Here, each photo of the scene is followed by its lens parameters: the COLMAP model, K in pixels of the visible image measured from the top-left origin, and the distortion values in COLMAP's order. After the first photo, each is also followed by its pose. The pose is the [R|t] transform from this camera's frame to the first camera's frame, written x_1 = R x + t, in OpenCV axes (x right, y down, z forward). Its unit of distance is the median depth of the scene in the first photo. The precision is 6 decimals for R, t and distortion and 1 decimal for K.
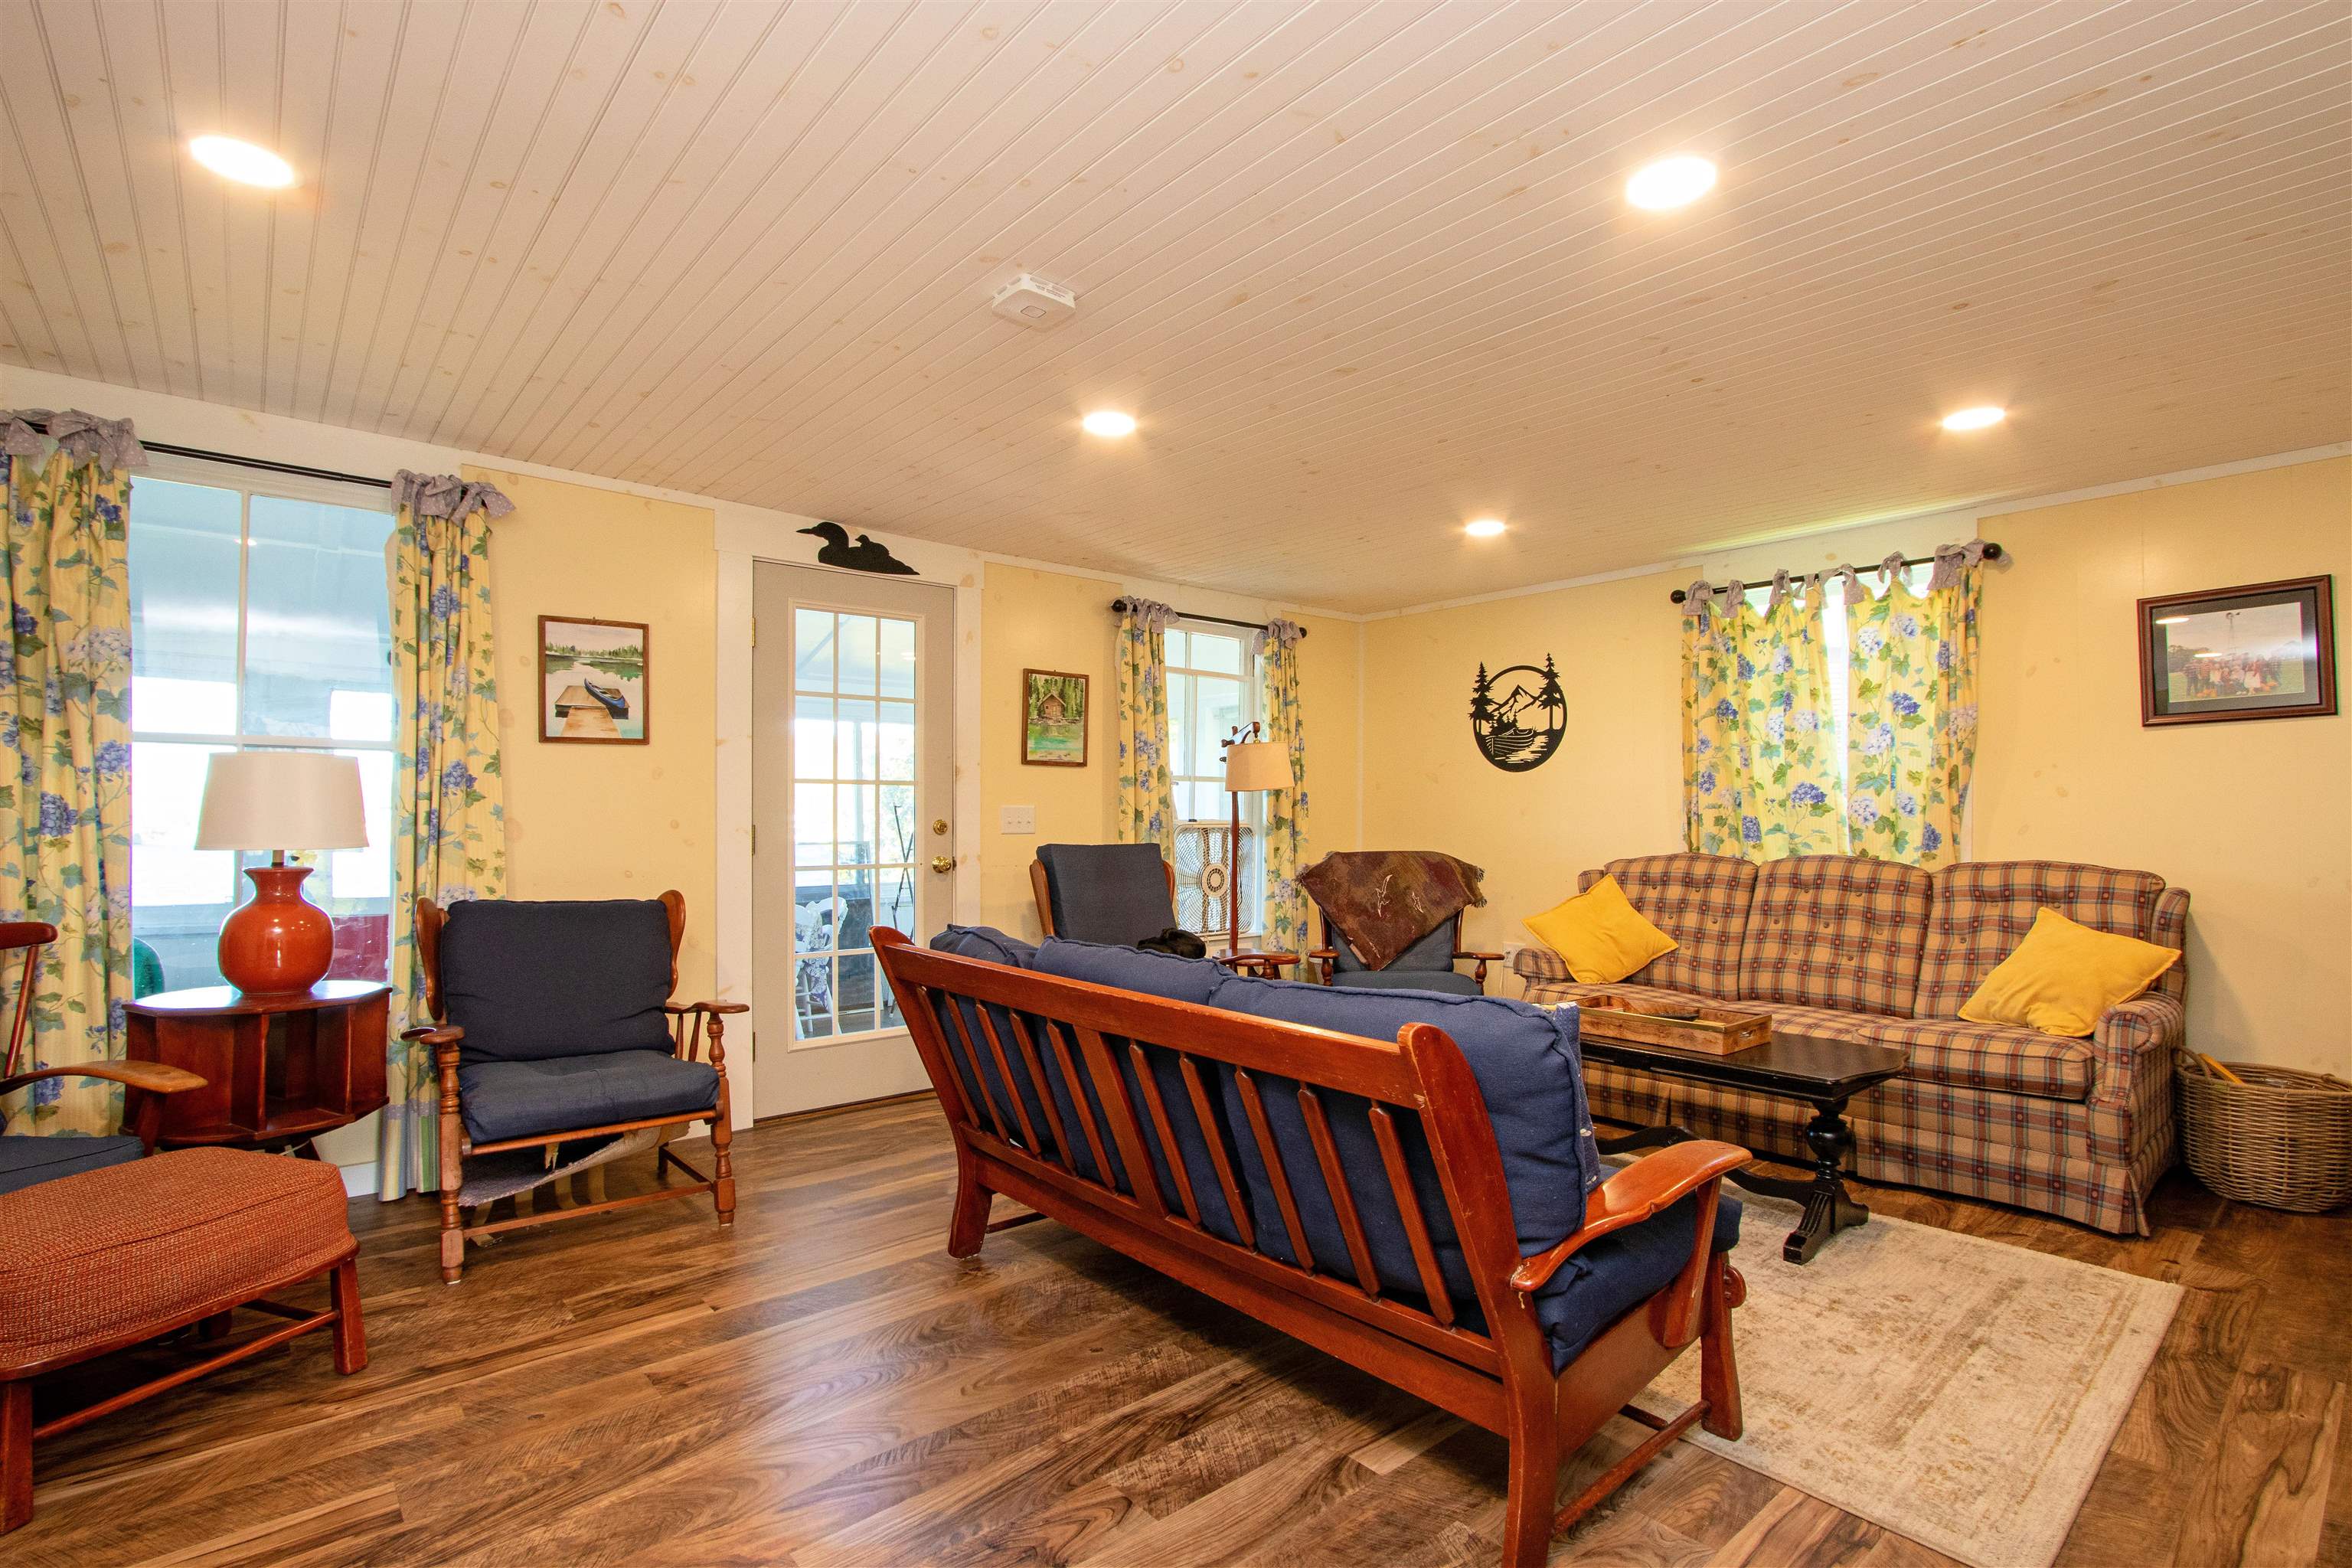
lens RADIAL K [[1114.5, 0, 1179.0], [0, 1114.5, 791.9], [0, 0, 1]] dist [-0.017281, 0.004061]
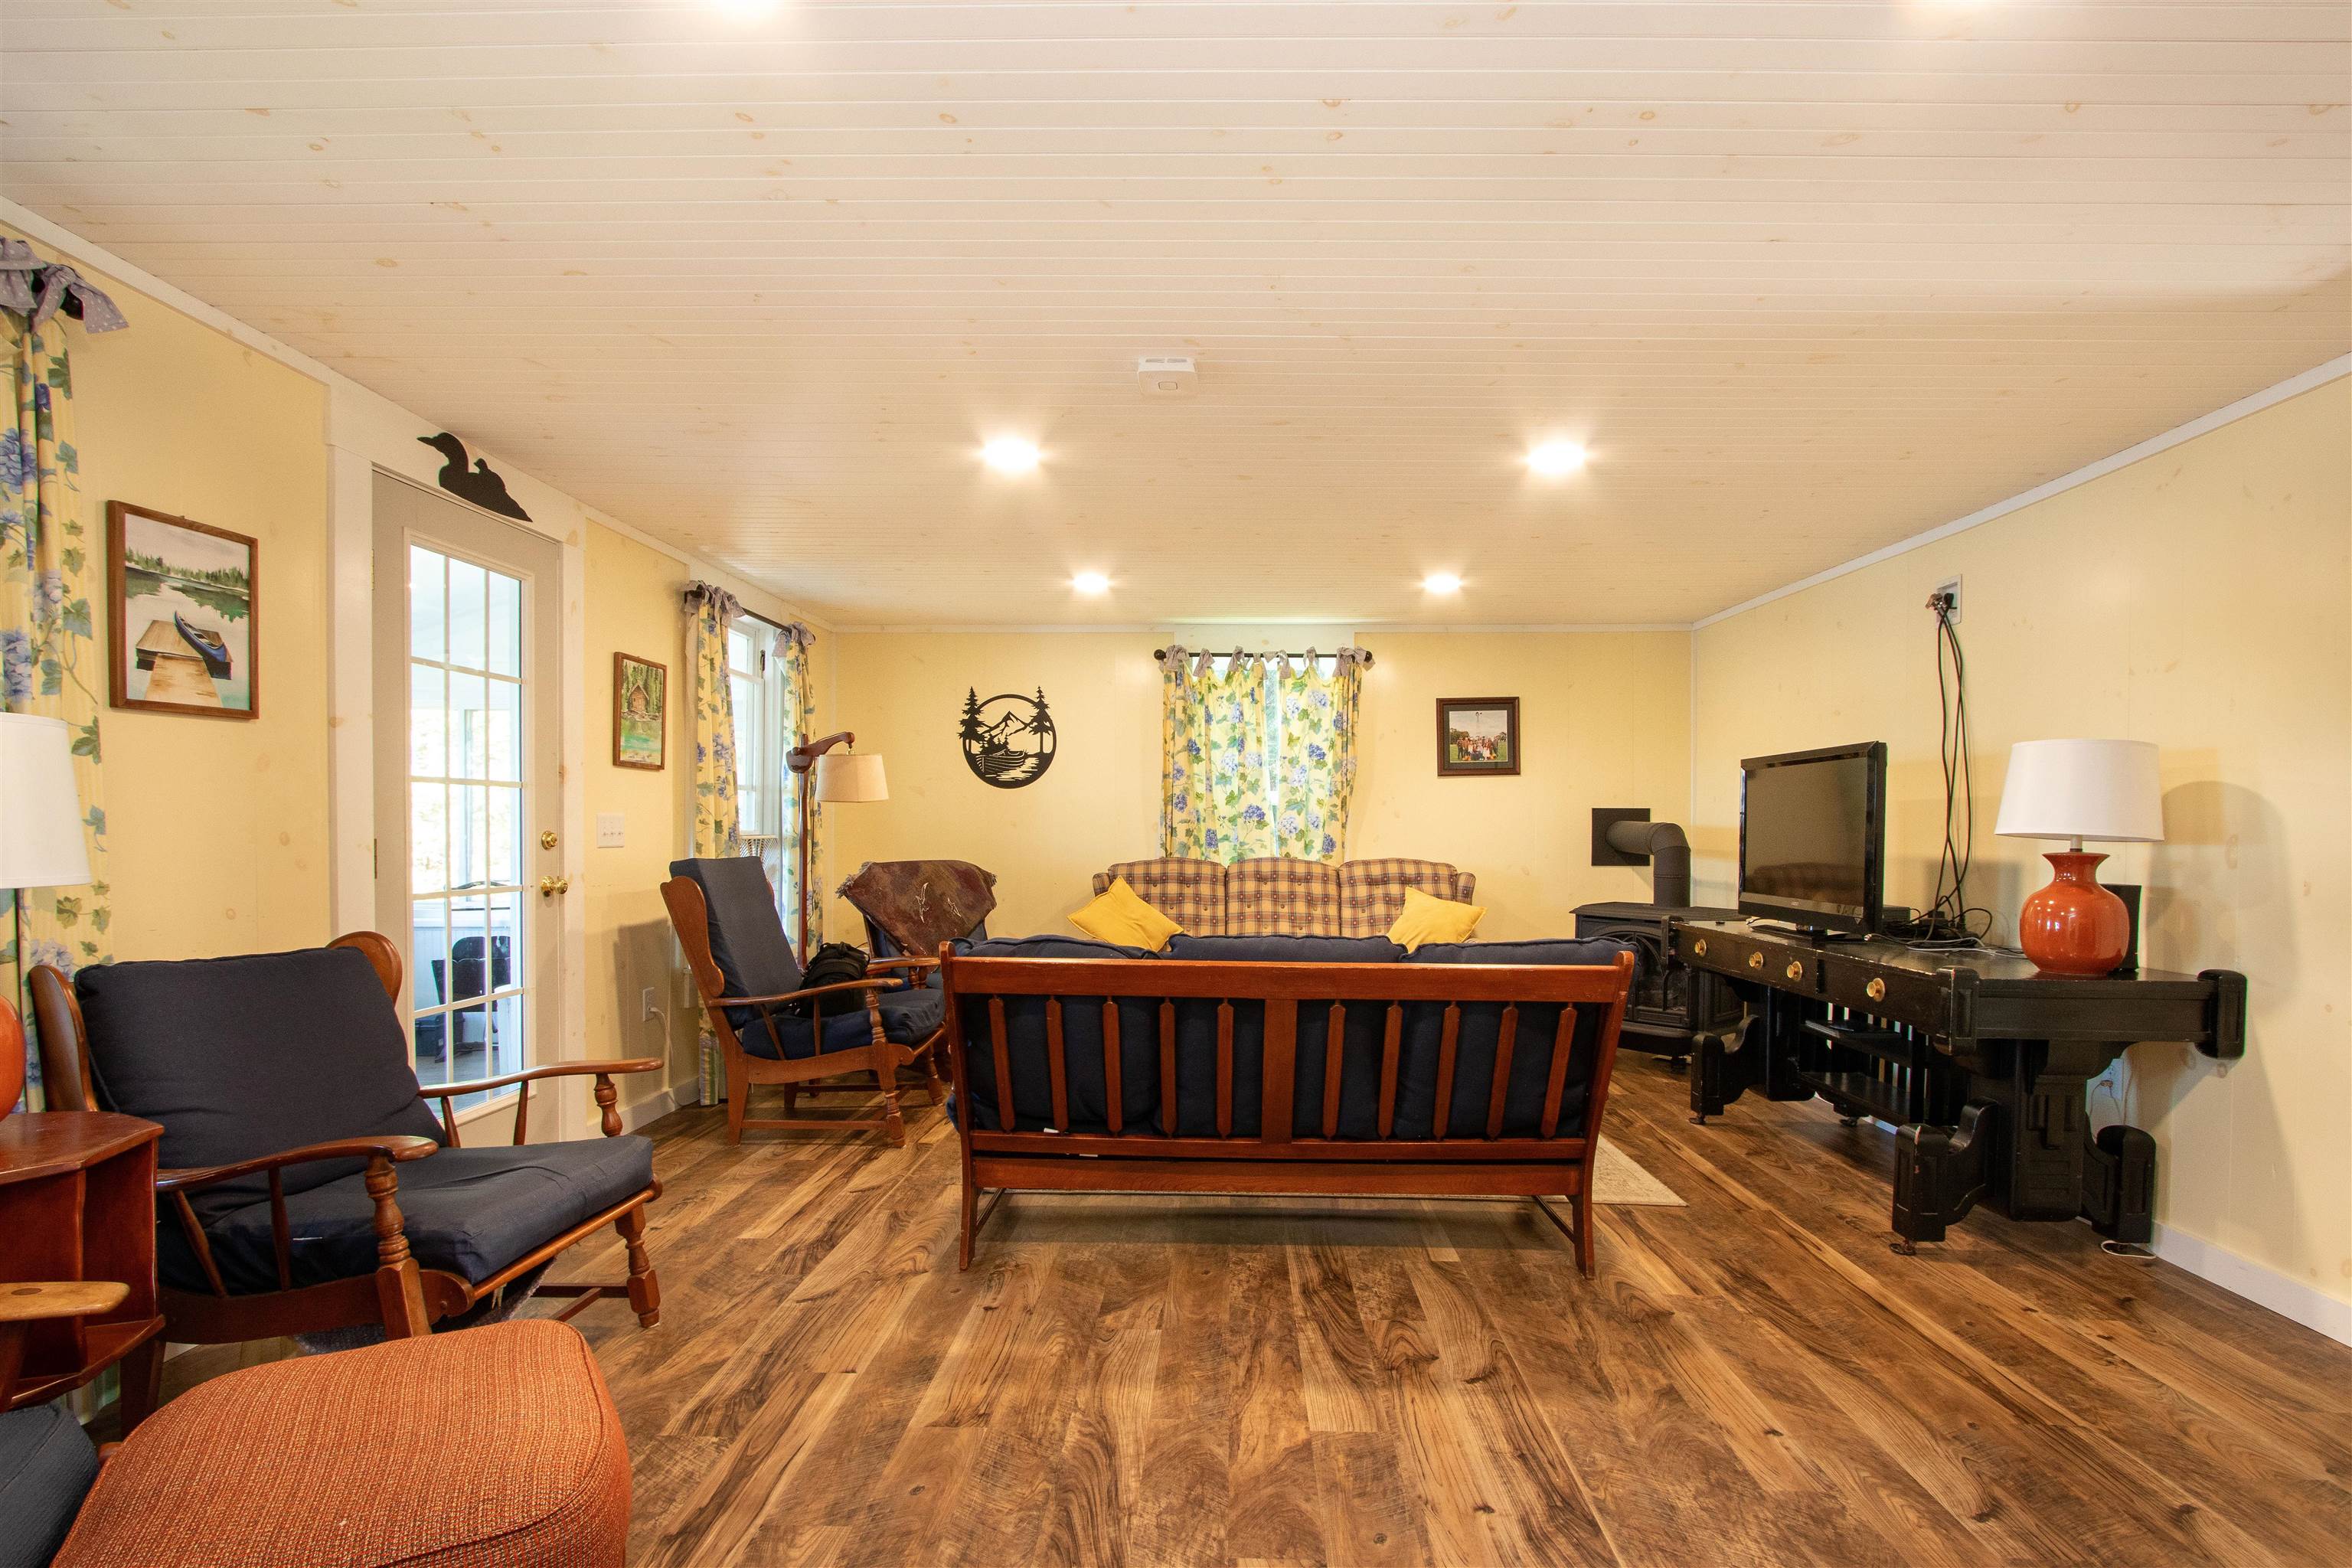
lens RADIAL K [[1150.5, 0, 1184.5], [0, 1150.5, 838.3], [0, 0, 1]] dist [-0.003685, -0.000269]
pose [[0.671013, -0.003980, 0.741435, -0.546376], [-0.020966, 0.999484, 0.024340, 0.000196], [-0.741149, -0.031877, 0.670583, 0.104378]]
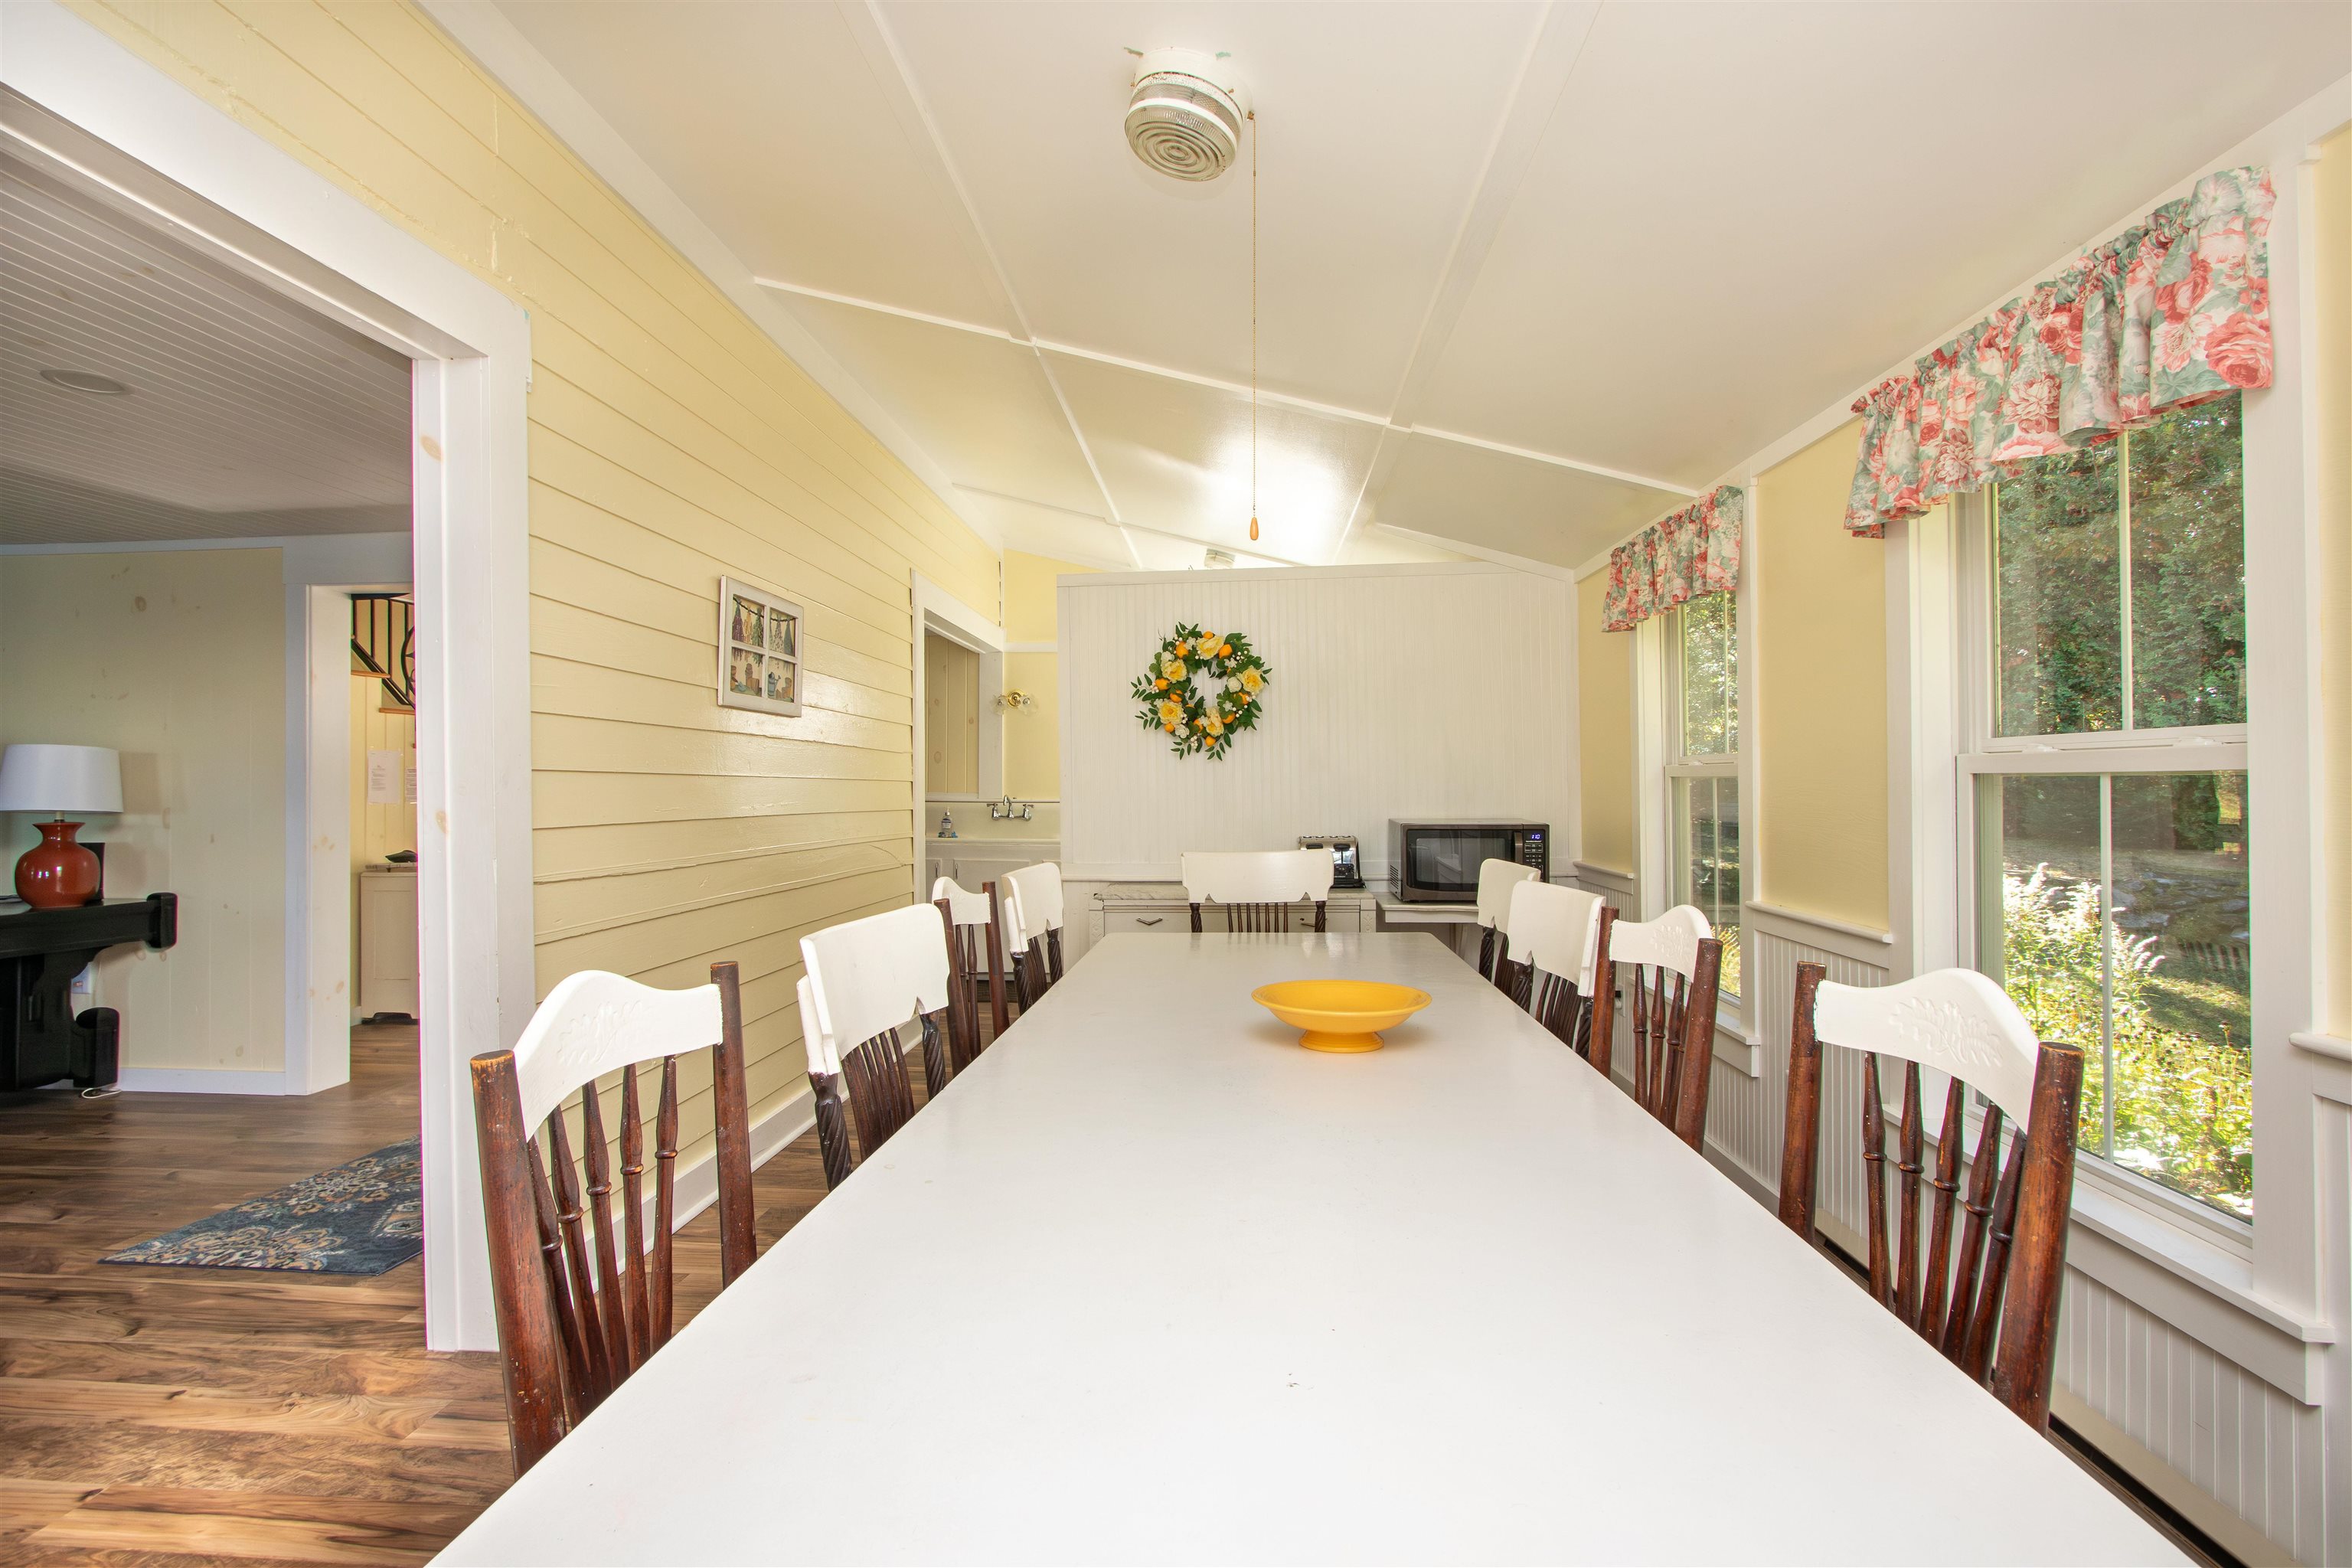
lens RADIAL K [[1114.5, 0, 1179.0], [0, 1114.5, 791.9], [0, 0, 1]] dist [-0.017281, 0.004061]
pose [[-0.709605, 0.010650, 0.704519, -1.097643], [-0.000636, 0.999876, -0.015755, 0.002345], [-0.704599, -0.011628, -0.709510, 0.168494]]
